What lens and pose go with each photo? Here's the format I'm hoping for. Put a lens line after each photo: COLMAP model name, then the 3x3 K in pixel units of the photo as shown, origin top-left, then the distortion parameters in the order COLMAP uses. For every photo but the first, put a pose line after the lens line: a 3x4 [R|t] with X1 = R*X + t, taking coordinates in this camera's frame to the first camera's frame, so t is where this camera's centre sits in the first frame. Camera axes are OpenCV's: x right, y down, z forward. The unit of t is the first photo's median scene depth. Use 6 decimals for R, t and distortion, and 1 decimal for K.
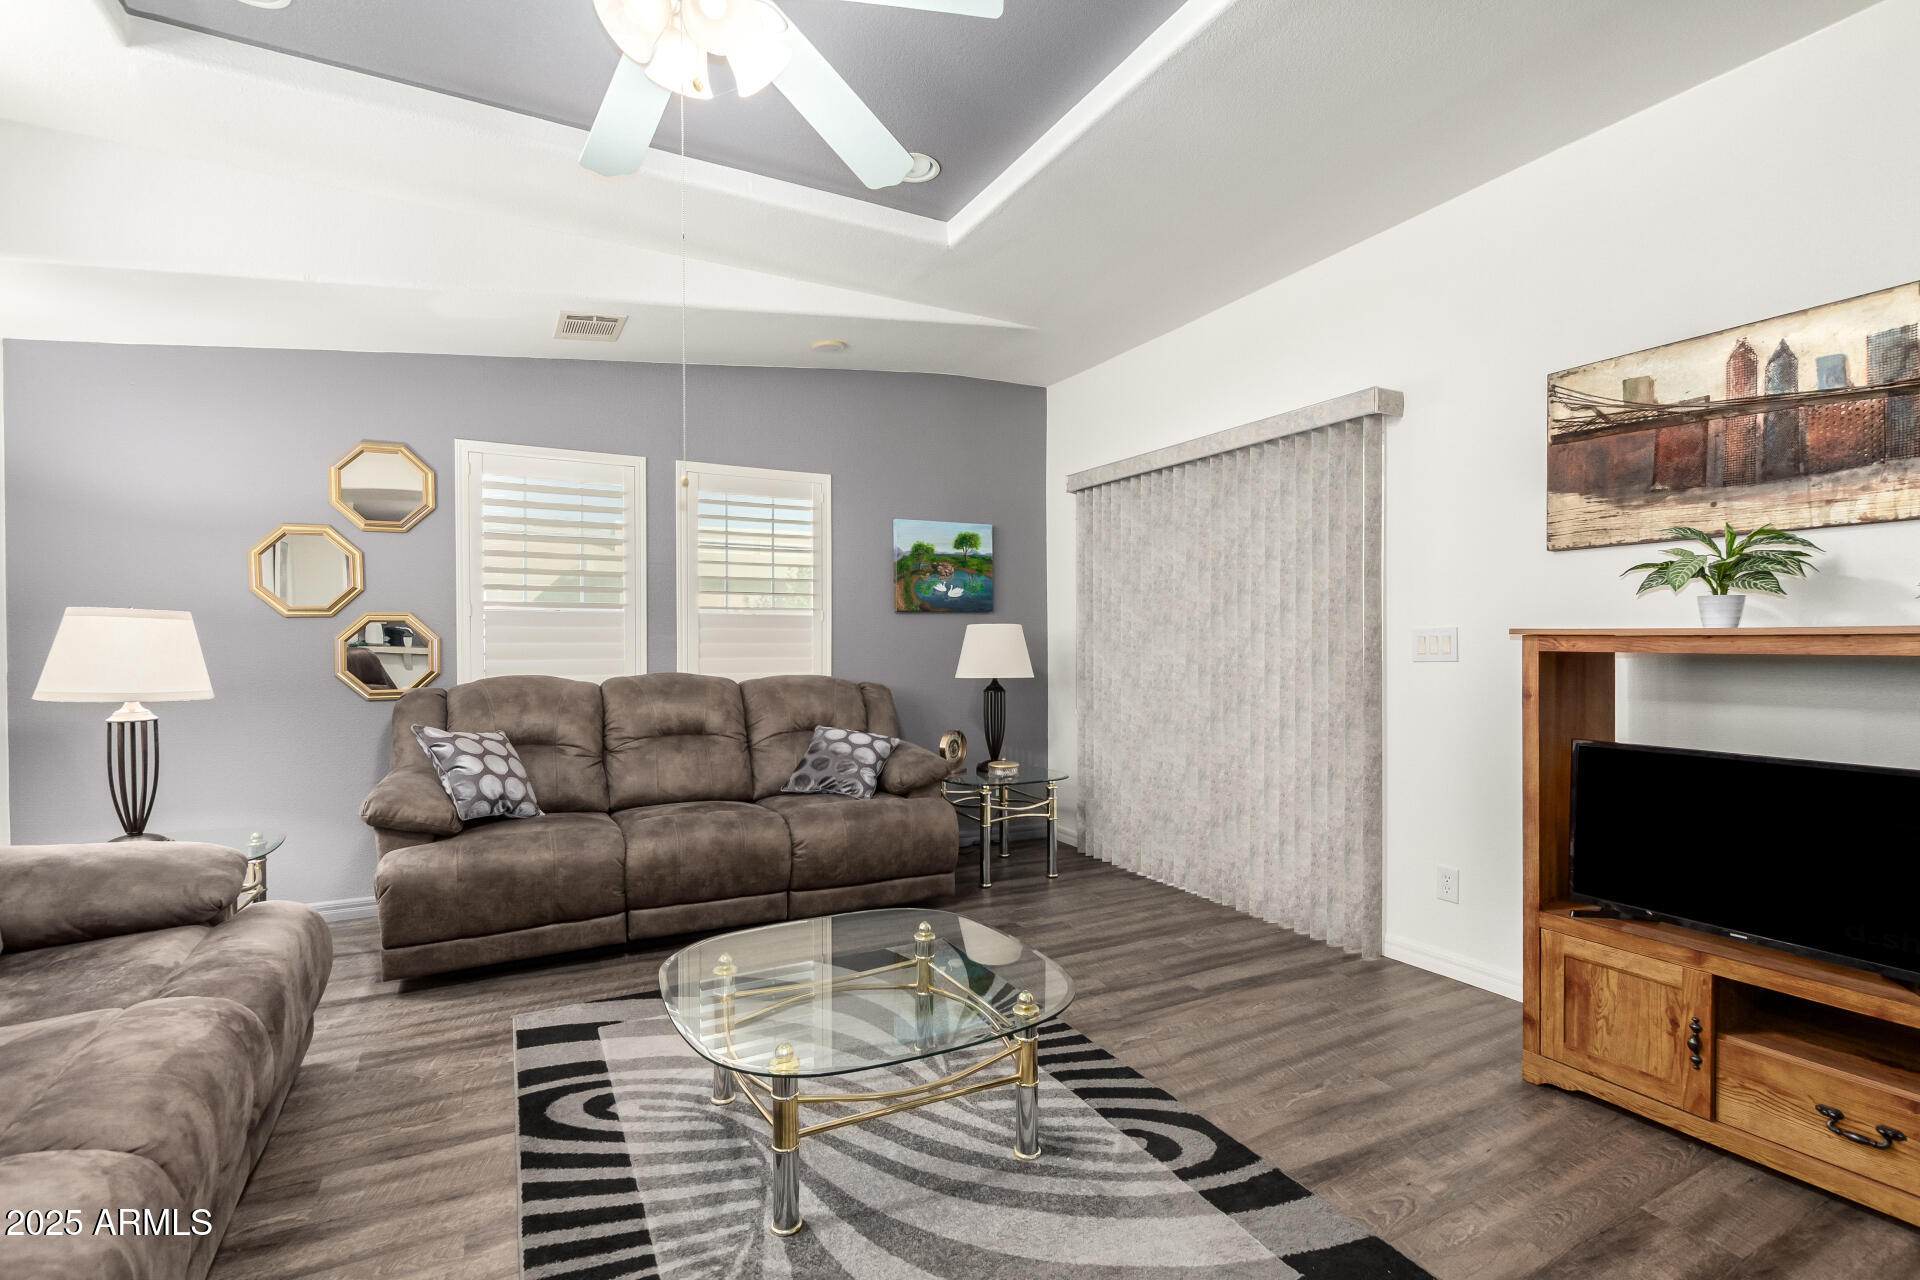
lens RADIAL K [[894.3, 0, 969.3], [0, 894.3, 649.0], [0, 0, 1]] dist [0.009300, -0.007271]
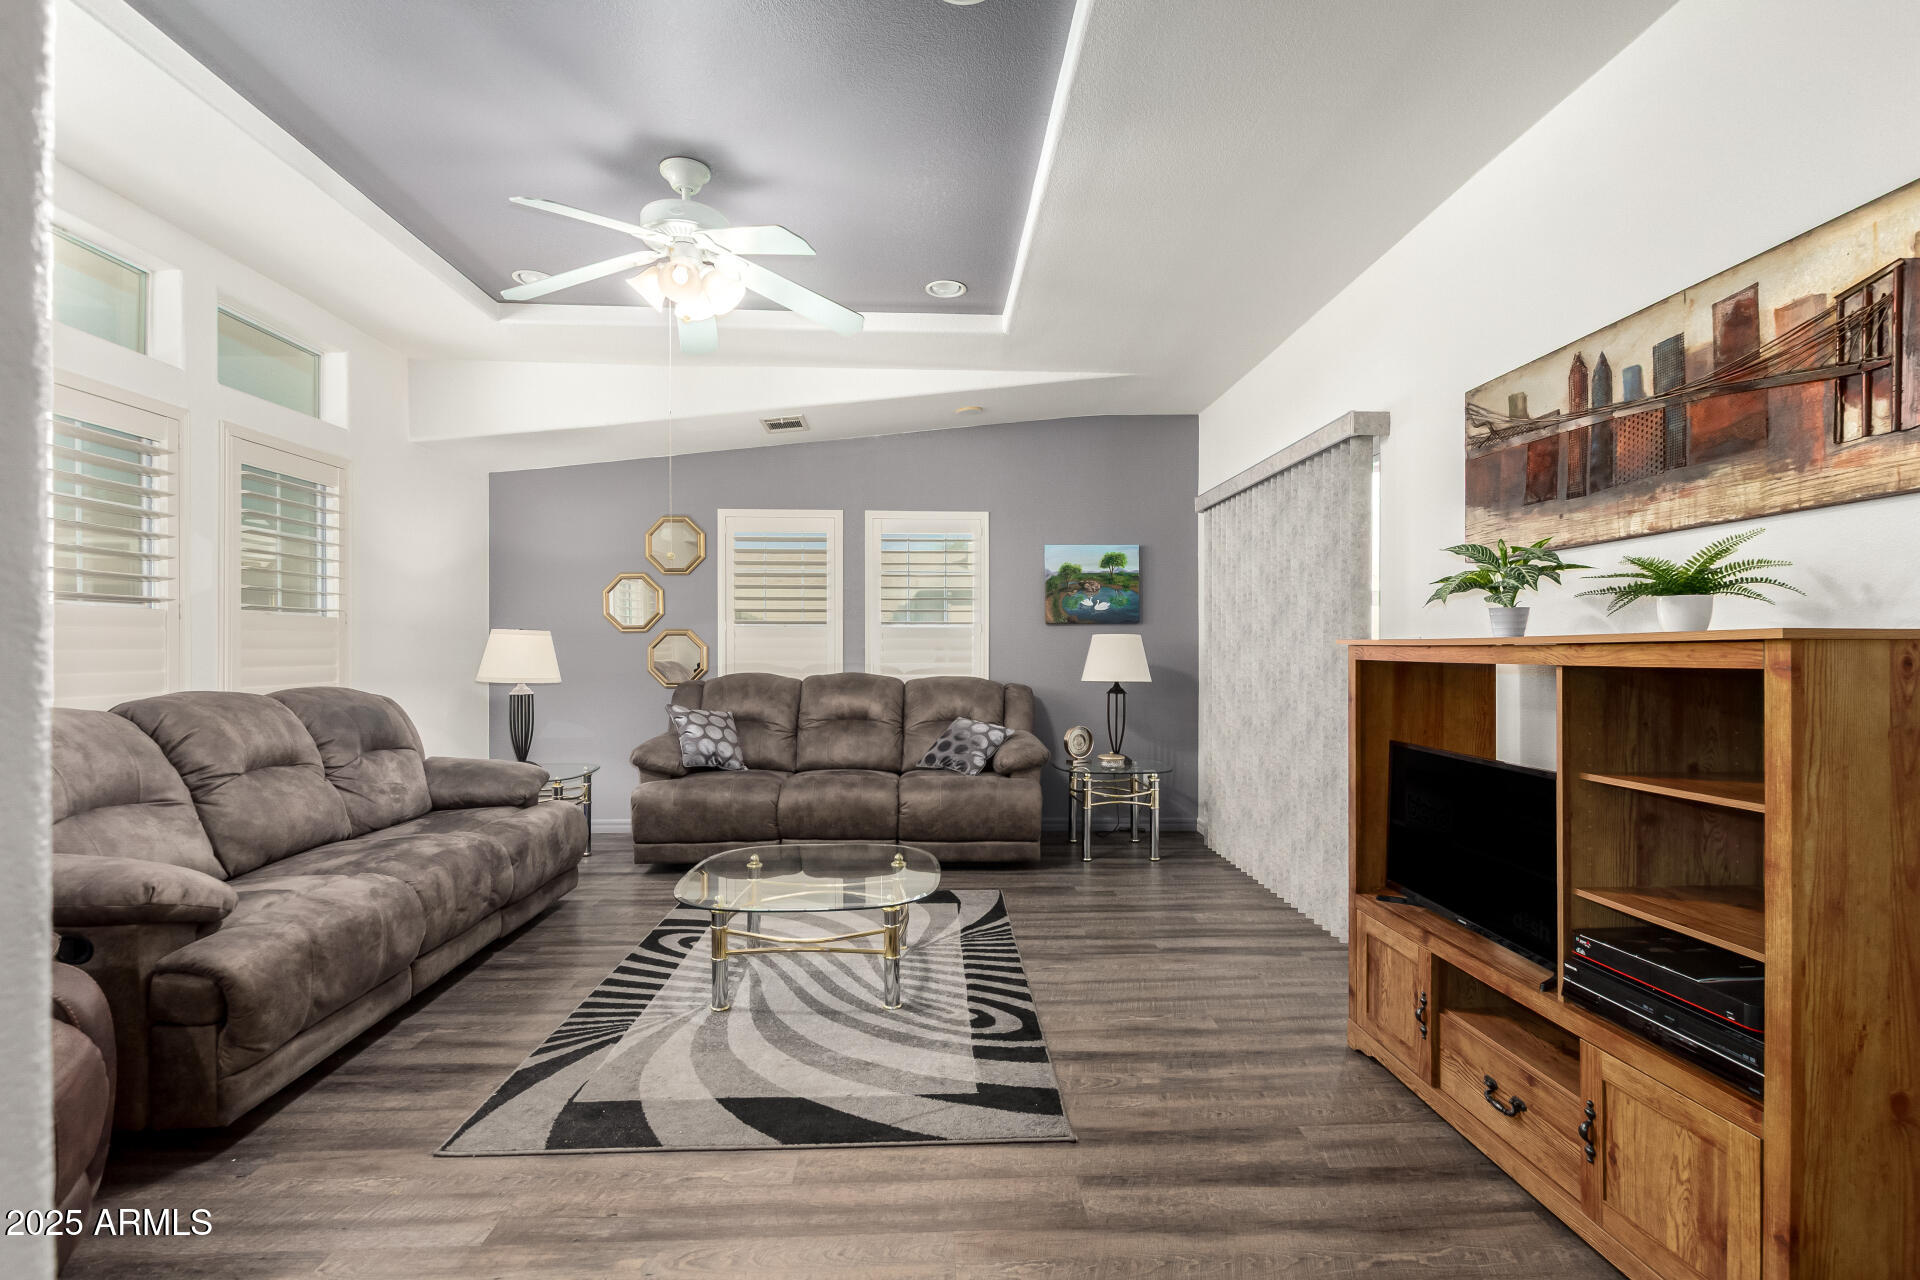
lens RADIAL K [[893.4, 0, 959.6], [0, 893.4, 648.9], [0, 0, 1]] dist [0.000032, 0.000032]
pose [[0.900838, 0.001755, -0.434152, 0.467032], [-0.005490, 0.999958, -0.007349, 0.000231], [0.434120, 0.009003, 0.900810, -0.146948]]
